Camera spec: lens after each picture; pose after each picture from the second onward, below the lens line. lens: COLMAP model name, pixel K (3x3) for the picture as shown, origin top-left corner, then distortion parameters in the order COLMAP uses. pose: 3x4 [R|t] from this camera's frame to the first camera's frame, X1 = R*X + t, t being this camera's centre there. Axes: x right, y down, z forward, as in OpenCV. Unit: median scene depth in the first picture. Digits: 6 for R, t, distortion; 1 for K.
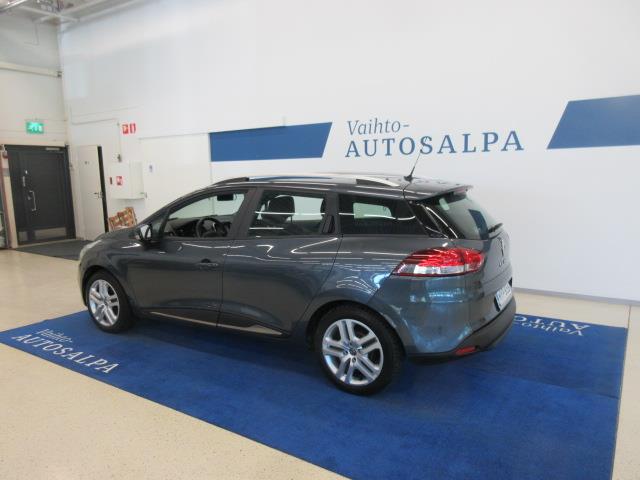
lens RADIAL K [[477.2, 0, 327.0], [0, 477.2, 255.9], [0, 0, 1]] dist [0.023877, -0.002479]
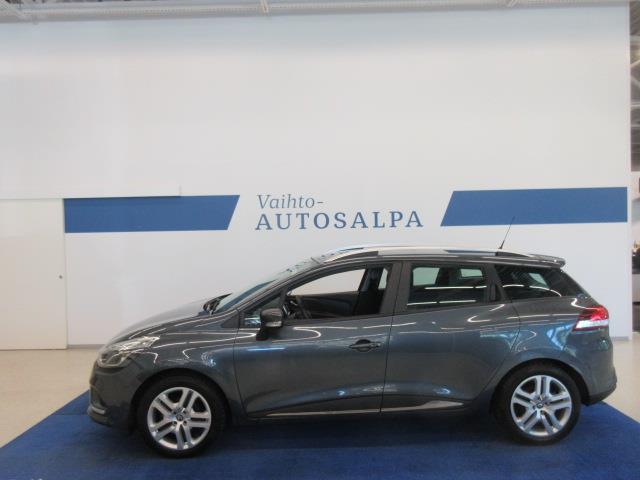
lens RADIAL K [[457.2, 0, 342.8], [0, 457.2, 261.5], [0, 0, 1]] dist [0.003987, -0.000751]
pose [[0.840594, -0.024892, 0.541093, -0.359796], [0.097046, 0.989701, -0.105232, -0.025415], [-0.532901, 0.140969, 0.834353, 0.127085]]
